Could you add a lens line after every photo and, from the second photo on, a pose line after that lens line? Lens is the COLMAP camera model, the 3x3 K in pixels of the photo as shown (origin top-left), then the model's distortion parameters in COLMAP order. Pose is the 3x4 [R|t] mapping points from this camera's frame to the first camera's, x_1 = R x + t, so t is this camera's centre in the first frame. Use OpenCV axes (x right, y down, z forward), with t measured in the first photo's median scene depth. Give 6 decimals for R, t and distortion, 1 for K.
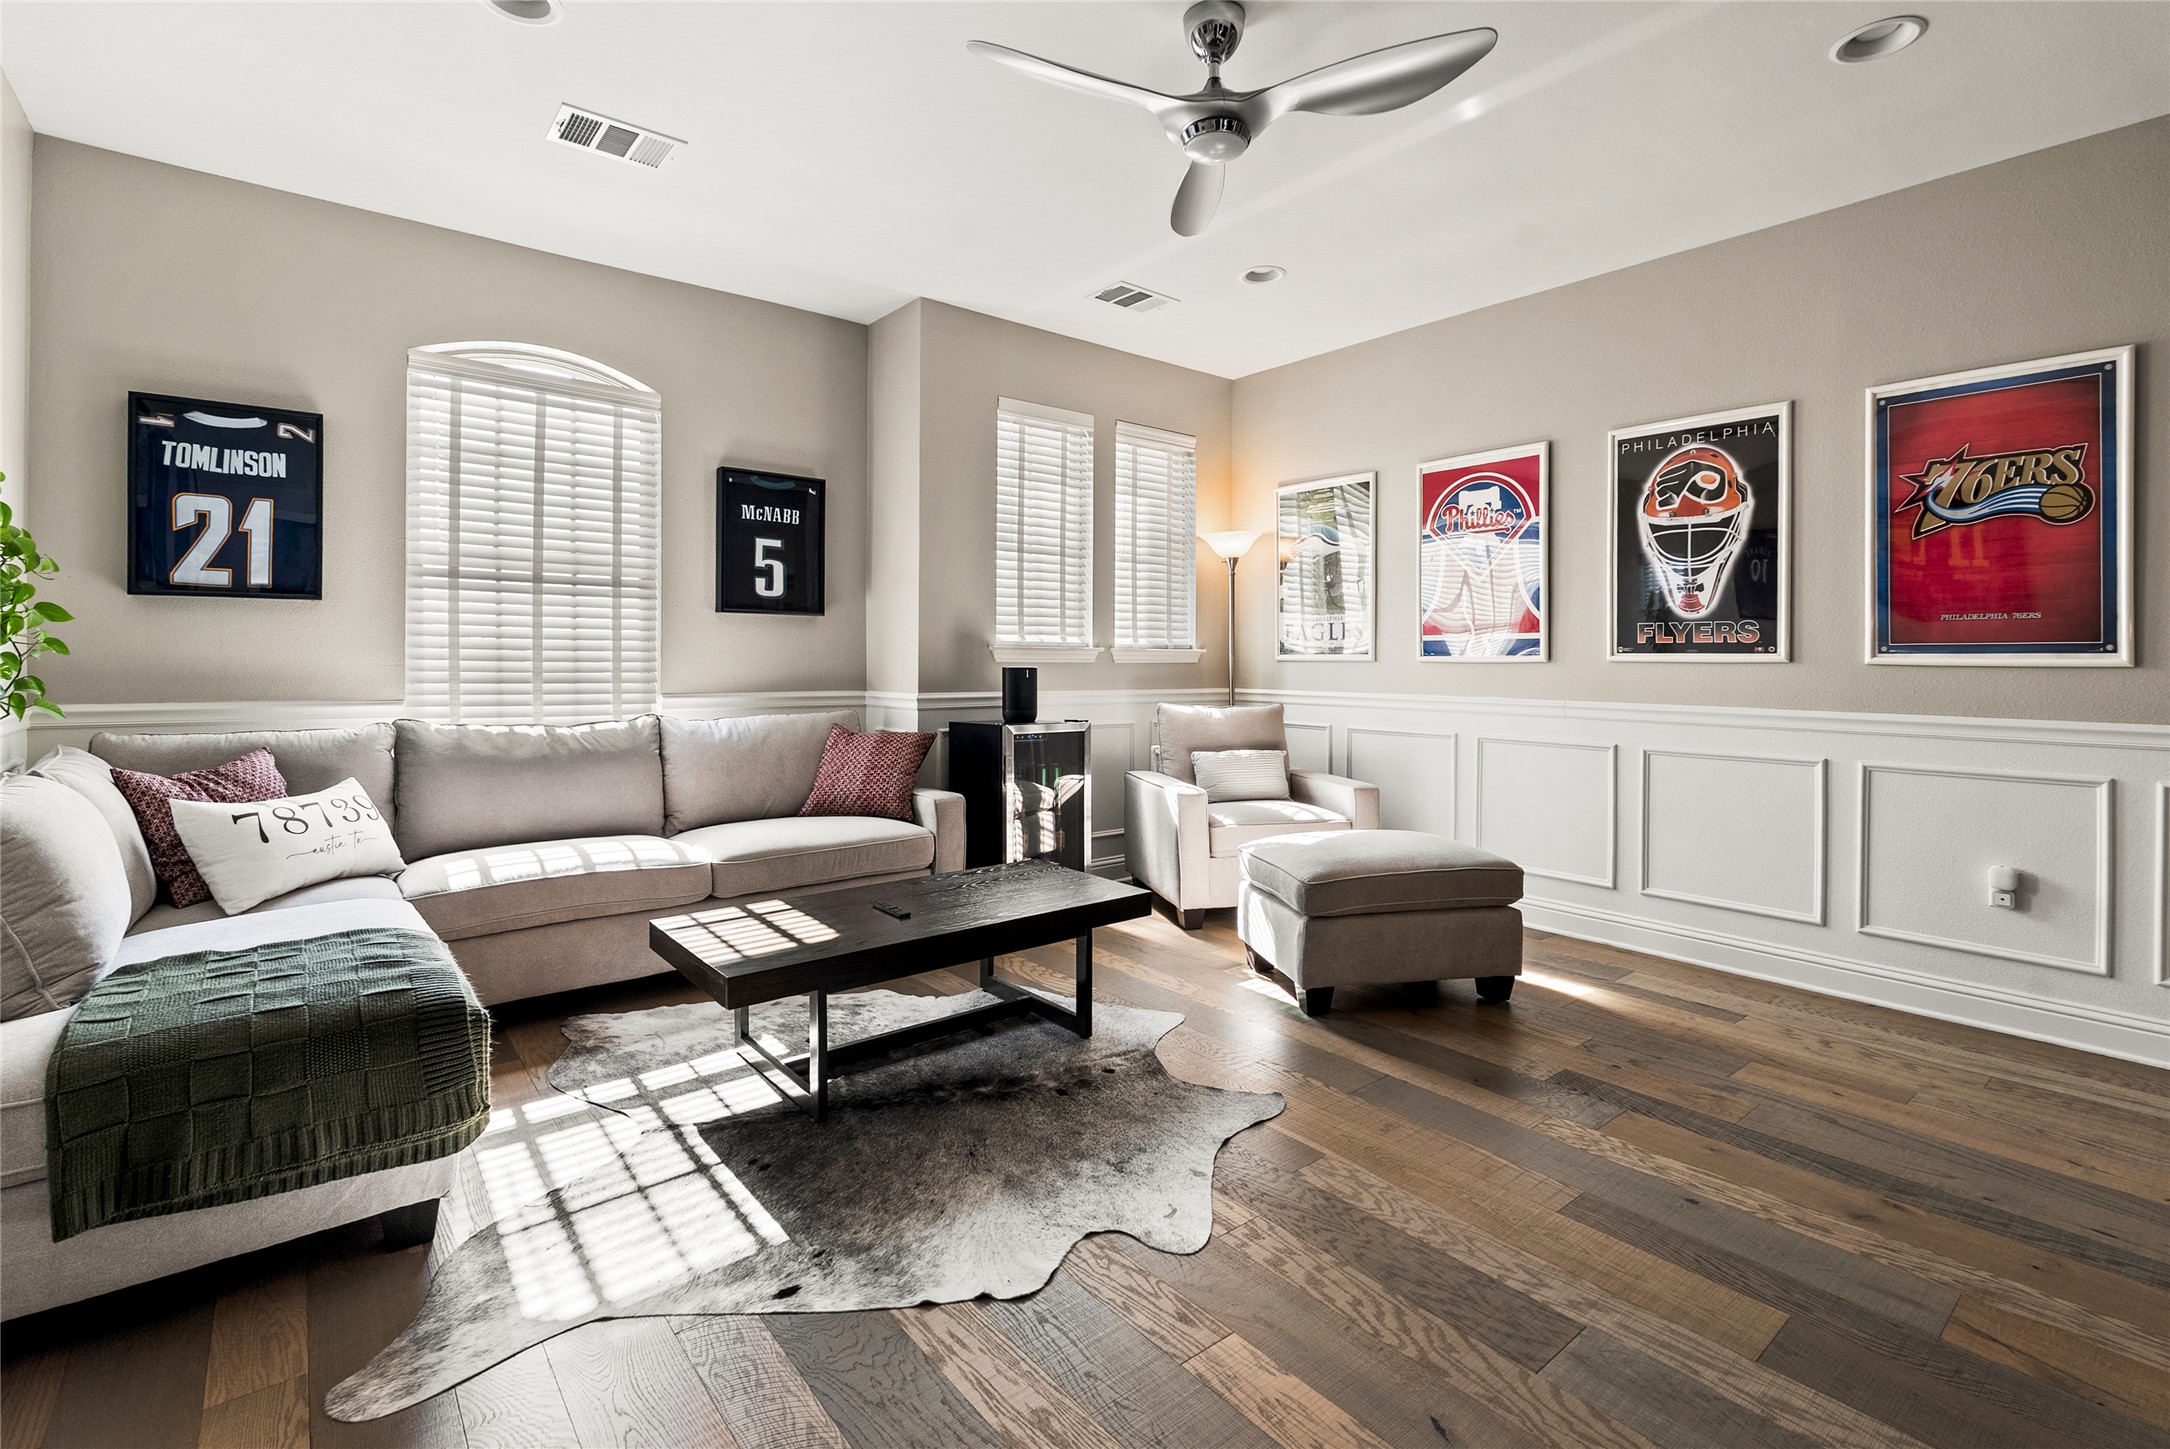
lens RADIAL K [[971.9, 0, 1086.6], [0, 971.9, 664.5], [0, 0, 1]] dist [-0.010069, 0.000353]
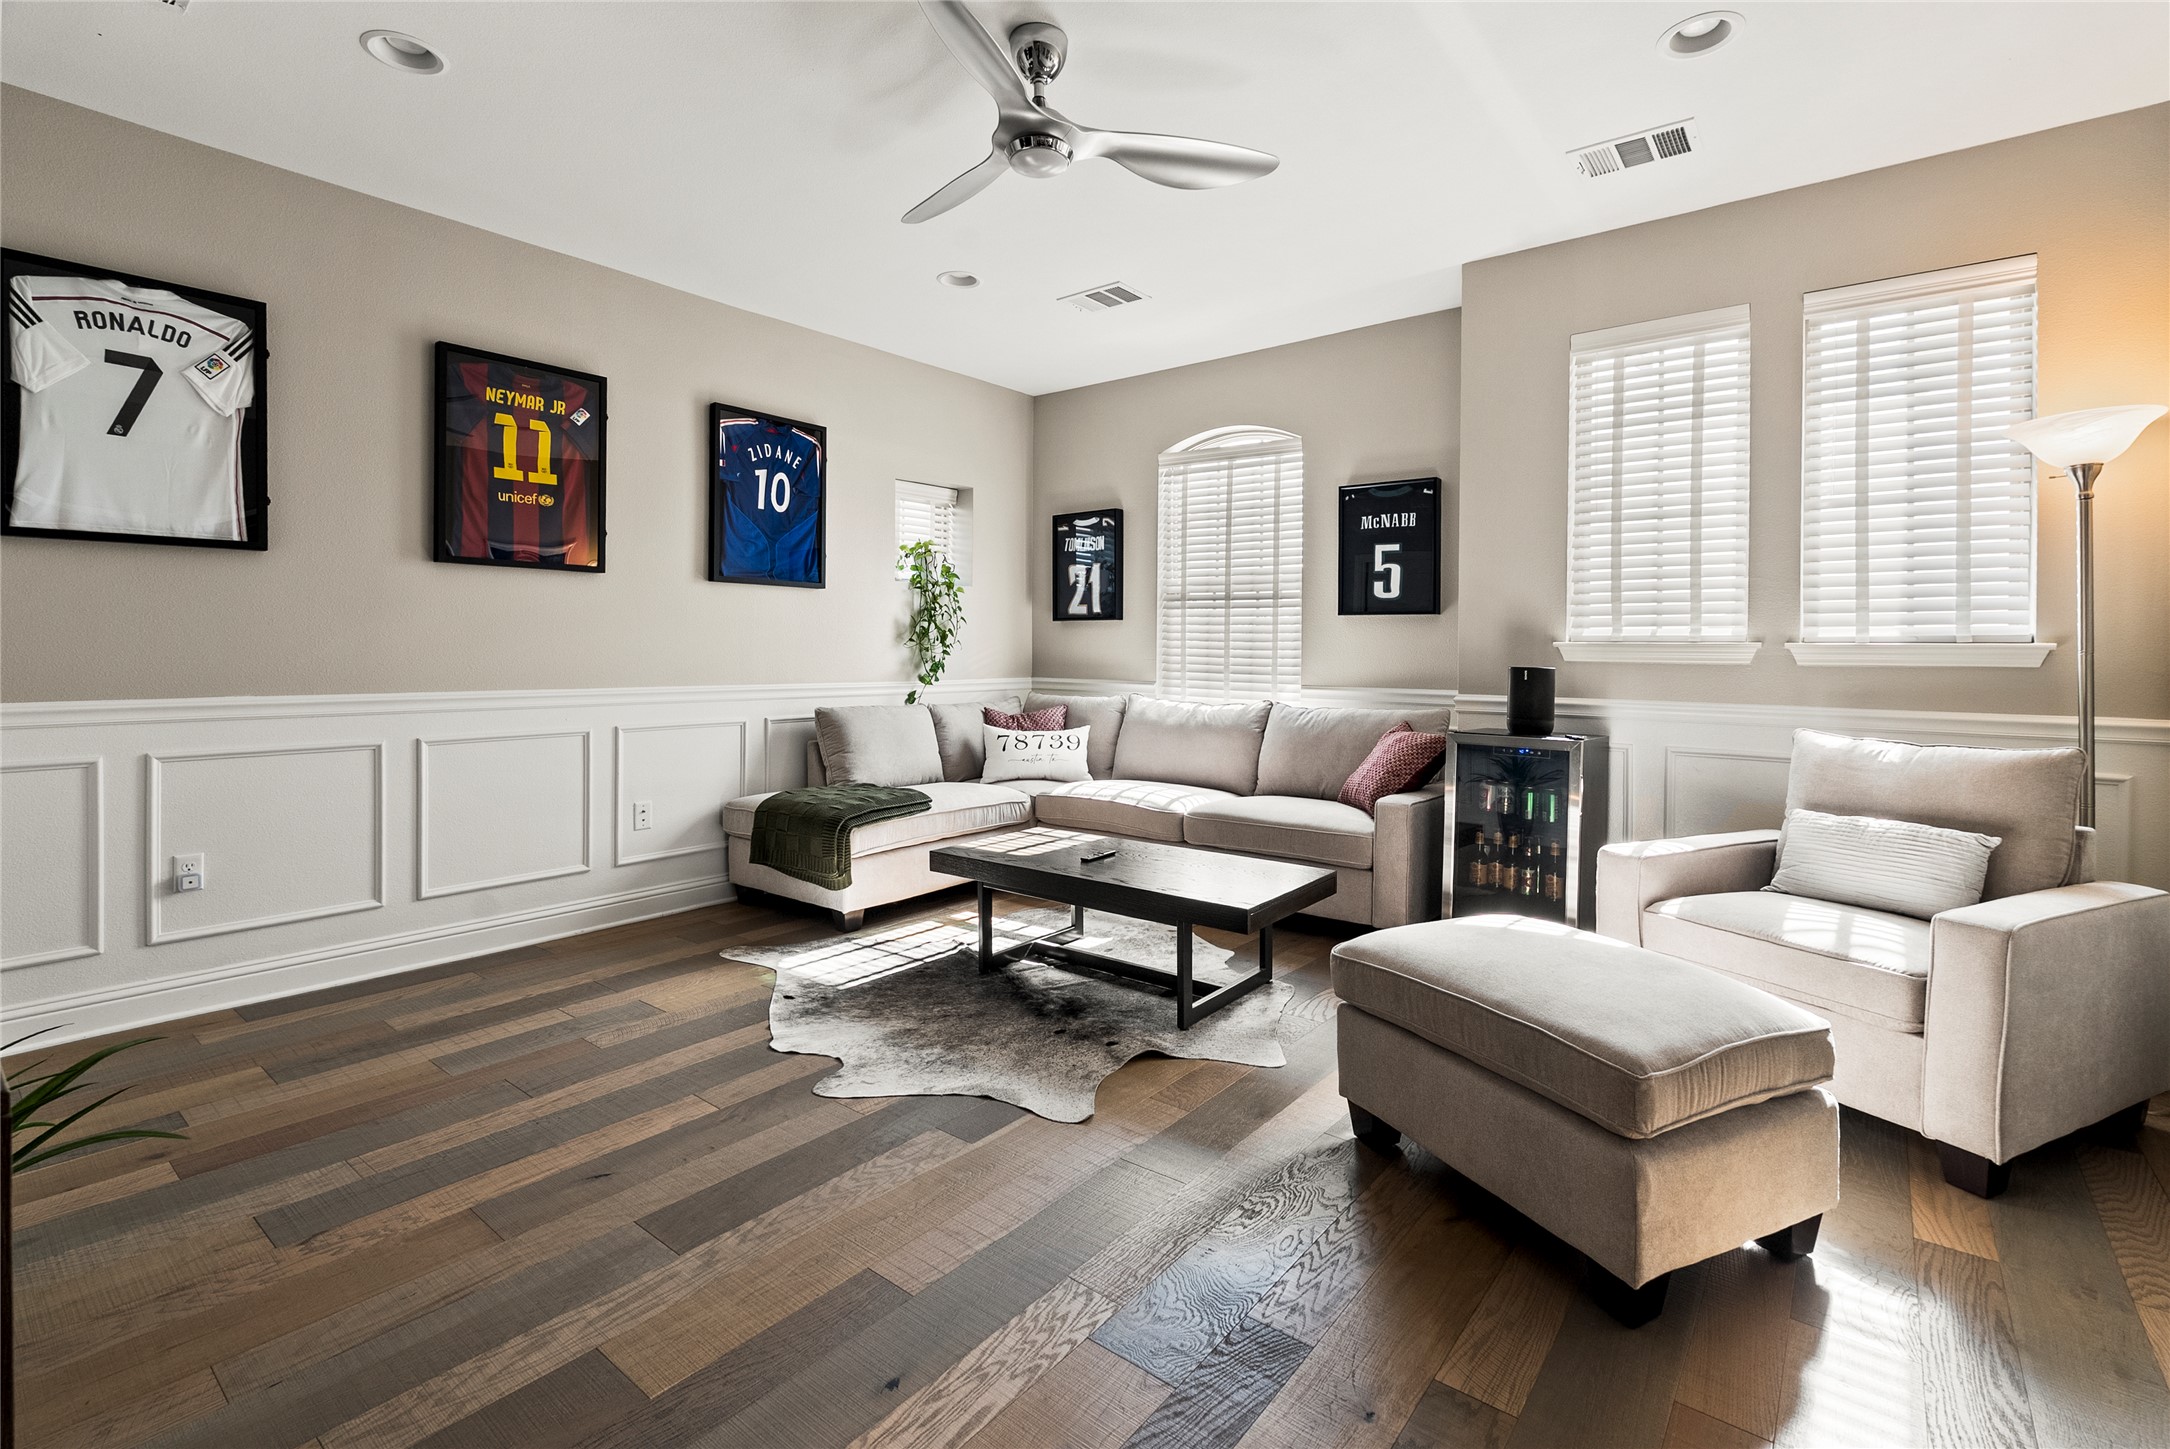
lens RADIAL K [[971.9, 0, 1110.6], [0, 971.9, 662.4], [0, 0, 1]] dist [-0.010069, 0.000353]
pose [[0.237541, 0.007672, -0.971347, 0.817111], [-0.012027, 0.999915, 0.004956, -0.001545], [0.971303, 0.010505, 0.237613, 0.579789]]
